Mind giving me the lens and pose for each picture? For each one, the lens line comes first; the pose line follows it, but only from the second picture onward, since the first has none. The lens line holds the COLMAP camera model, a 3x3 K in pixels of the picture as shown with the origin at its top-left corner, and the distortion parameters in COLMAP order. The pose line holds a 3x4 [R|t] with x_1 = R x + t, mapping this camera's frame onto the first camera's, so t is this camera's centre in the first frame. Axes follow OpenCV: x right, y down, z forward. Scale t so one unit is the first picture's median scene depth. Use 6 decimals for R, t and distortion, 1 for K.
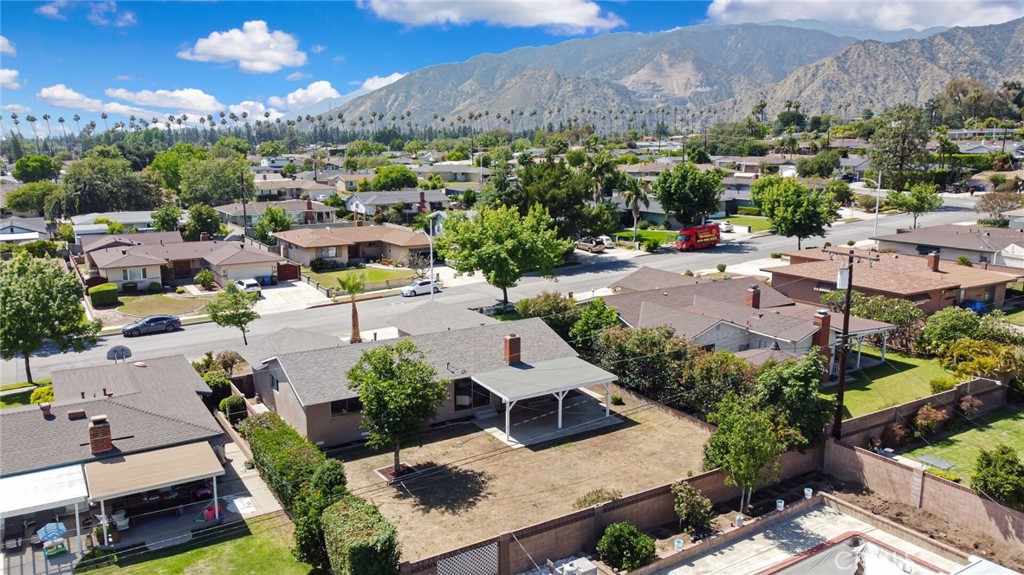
lens RADIAL K [[771.7, 0, 512.0], [0, 771.7, 287.5], [0, 0, 1]] dist [0.011086, -0.025371]
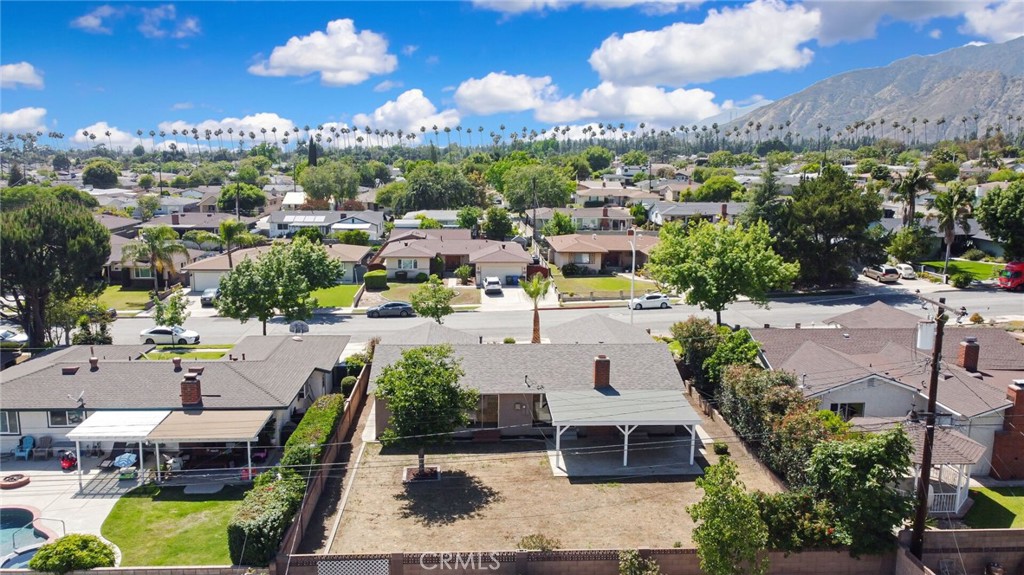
lens RADIAL K [[762.5, 0, 512.0], [0, 762.5, 332.0], [0, 0, 1]] dist [0.001339, -0.002744]
pose [[0.877853, 0.118829, -0.463954, 0.157006], [-0.098400, 0.992814, 0.068098, -0.008769], [0.468713, -0.014127, 0.883238, 0.074439]]
